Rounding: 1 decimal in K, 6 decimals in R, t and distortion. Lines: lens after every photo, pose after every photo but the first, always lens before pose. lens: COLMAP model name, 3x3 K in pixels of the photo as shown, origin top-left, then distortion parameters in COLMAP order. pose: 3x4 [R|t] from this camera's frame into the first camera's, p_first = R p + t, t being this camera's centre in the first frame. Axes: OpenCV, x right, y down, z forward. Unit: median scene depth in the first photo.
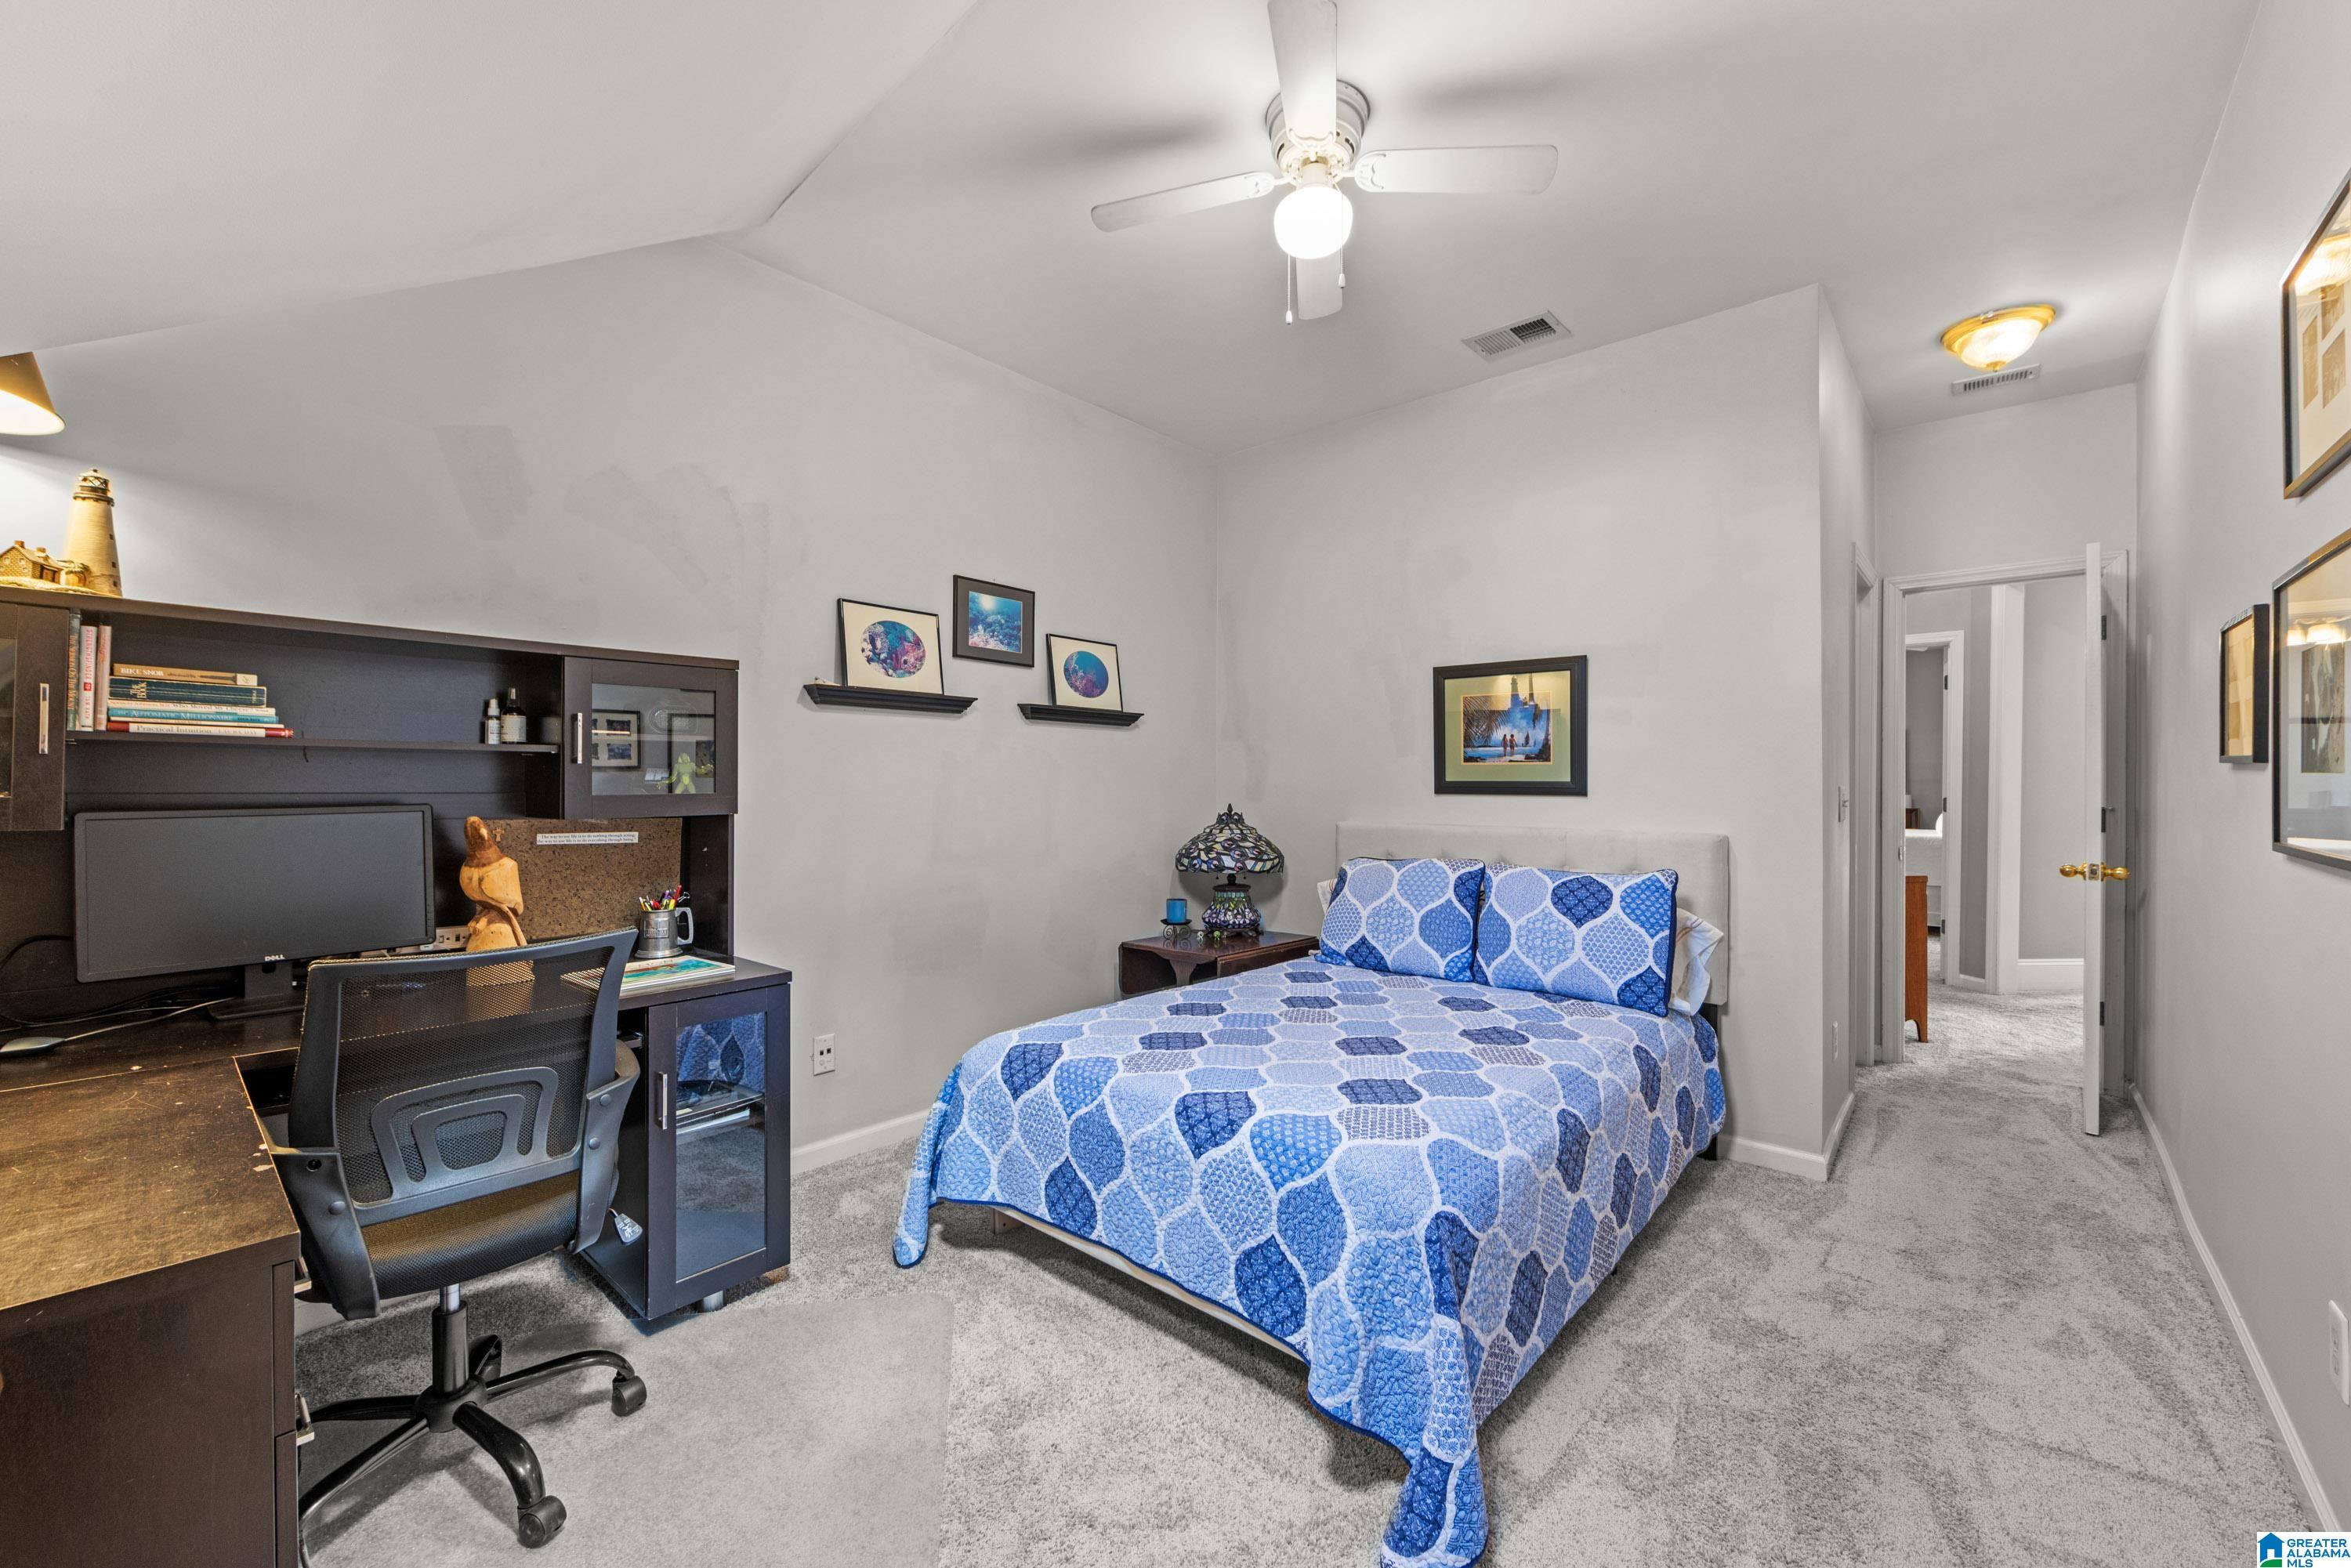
lens RADIAL K [[936.2, 0, 1164.4], [0, 936.2, 789.3], [0, 0, 1]] dist [-0.012175, -0.000389]
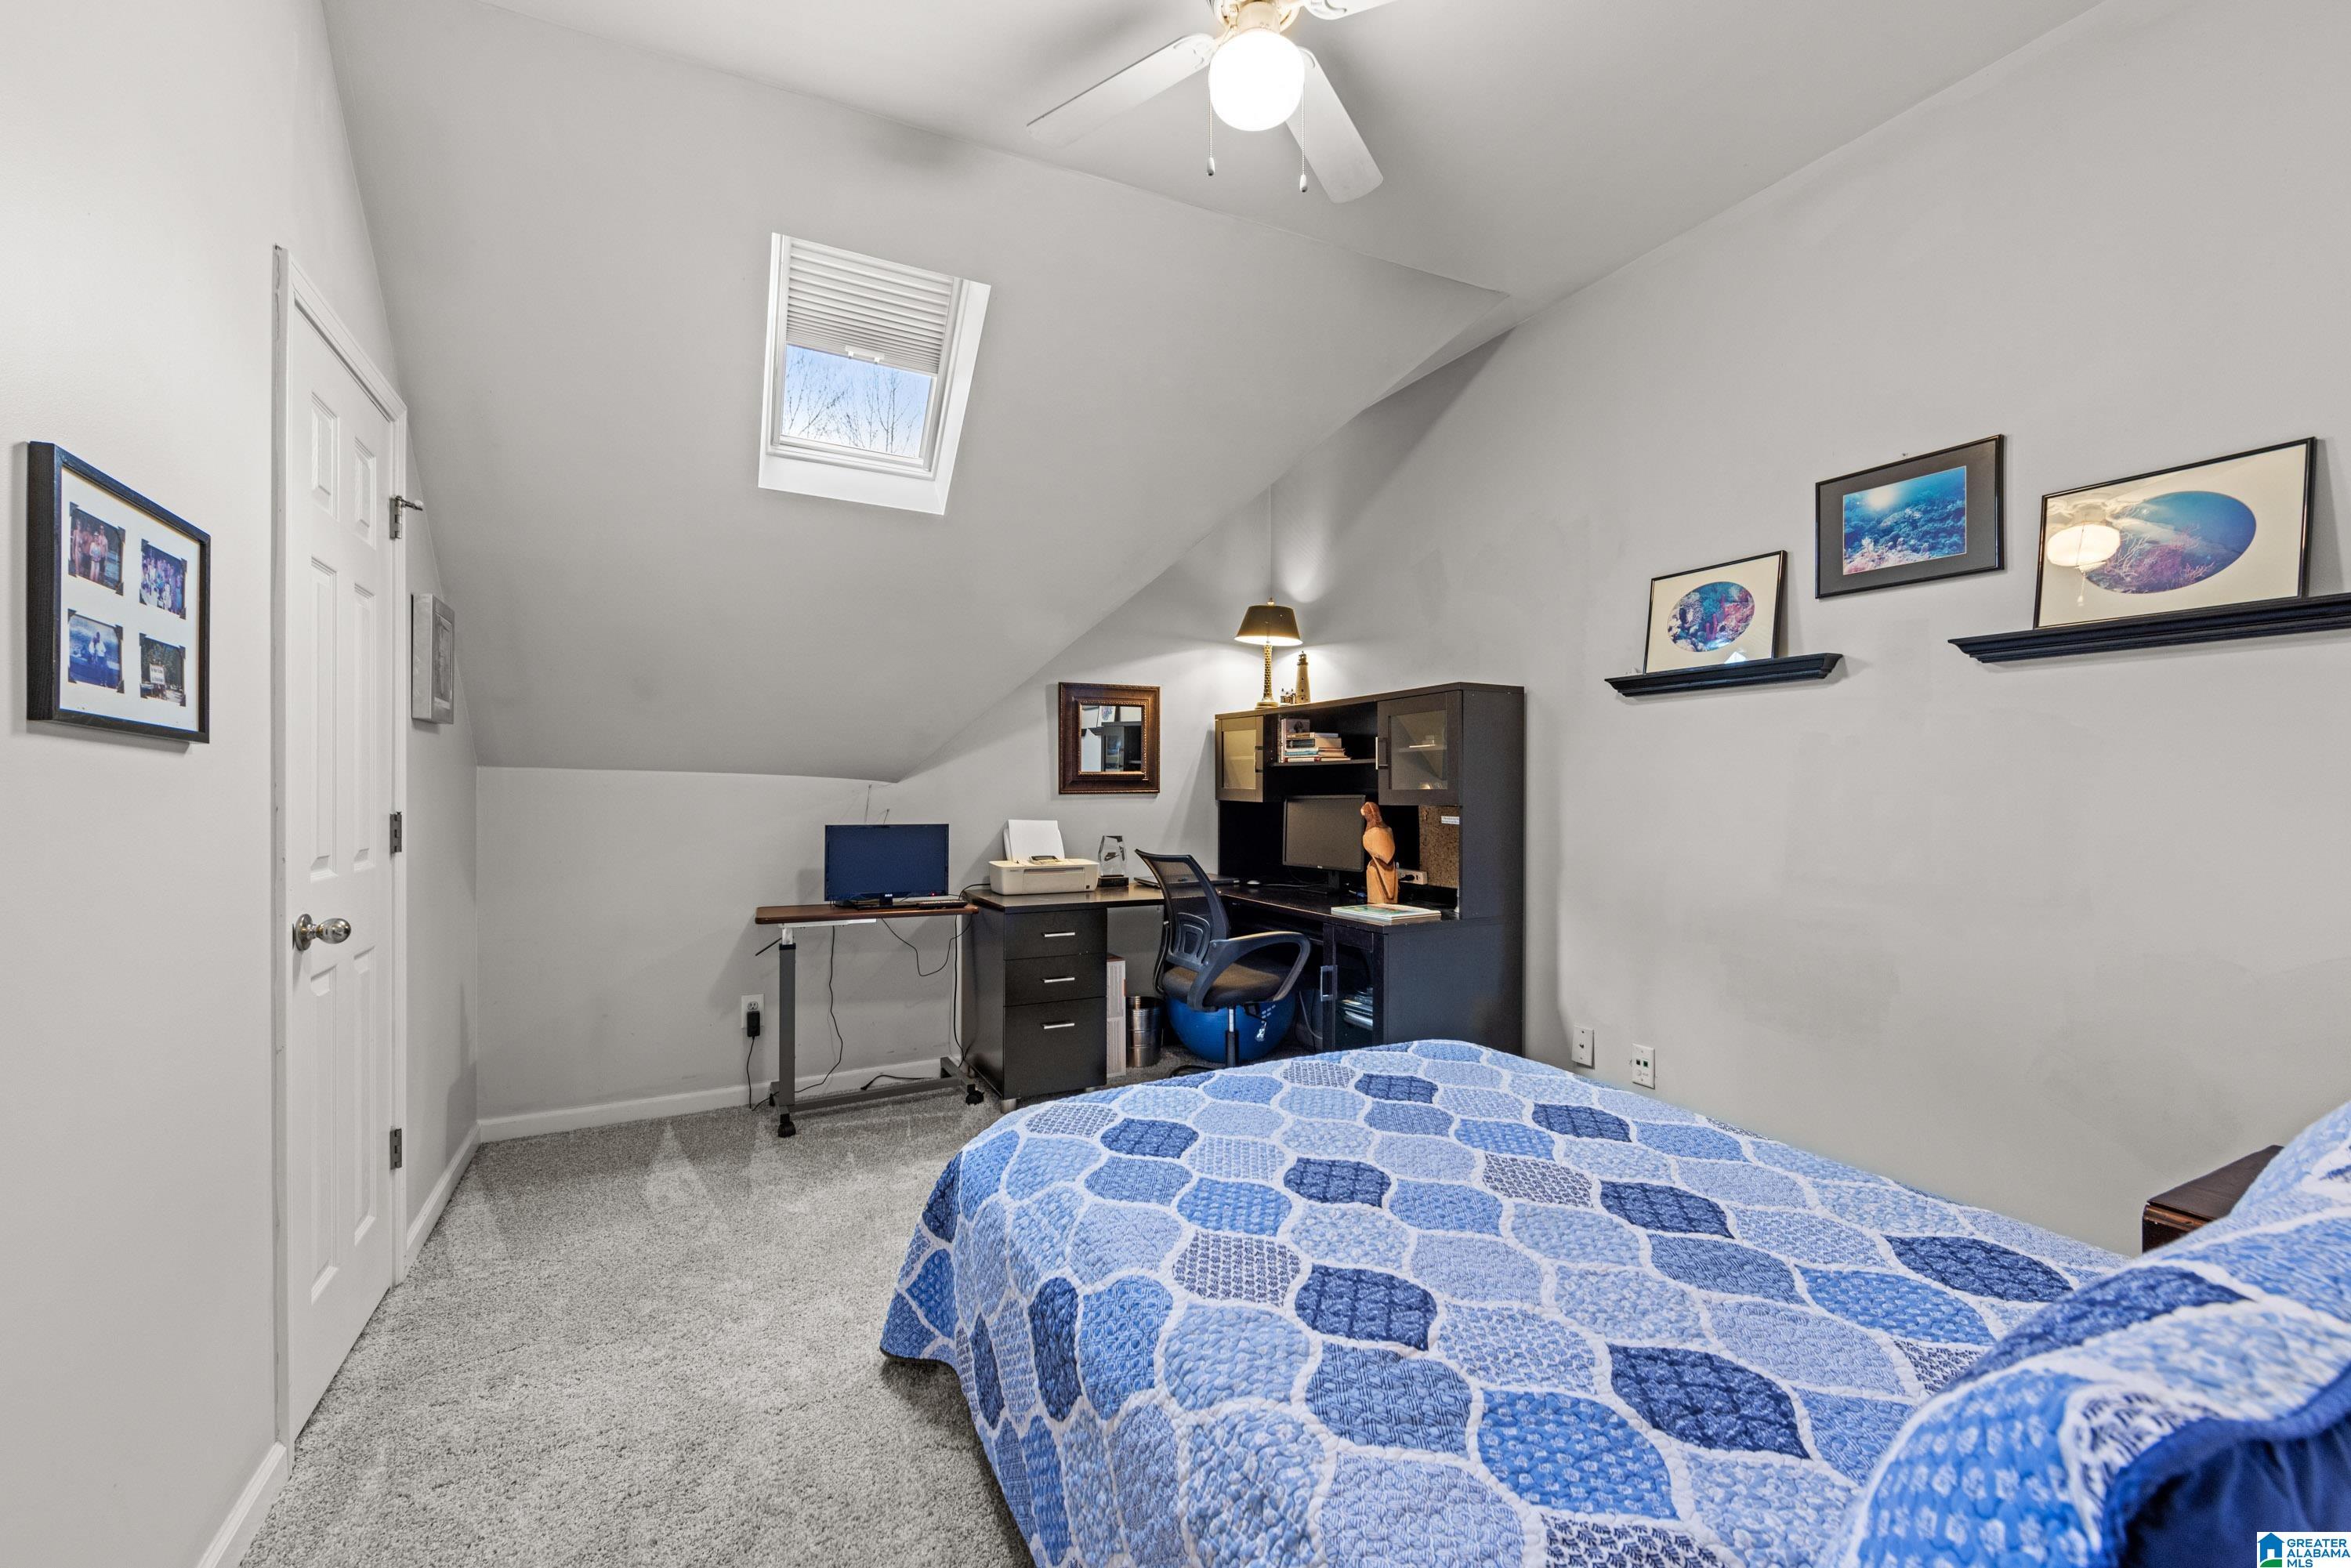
lens RADIAL K [[936.2, 0, 1167.2], [0, 936.2, 785.9], [0, 0, 1]] dist [-0.012175, -0.000389]
pose [[-0.369852, -0.000253, -0.929091, 0.655613], [0.000906, 0.999999, -0.000632, 0.000556], [0.929090, -0.001076, -0.369852, 0.855660]]
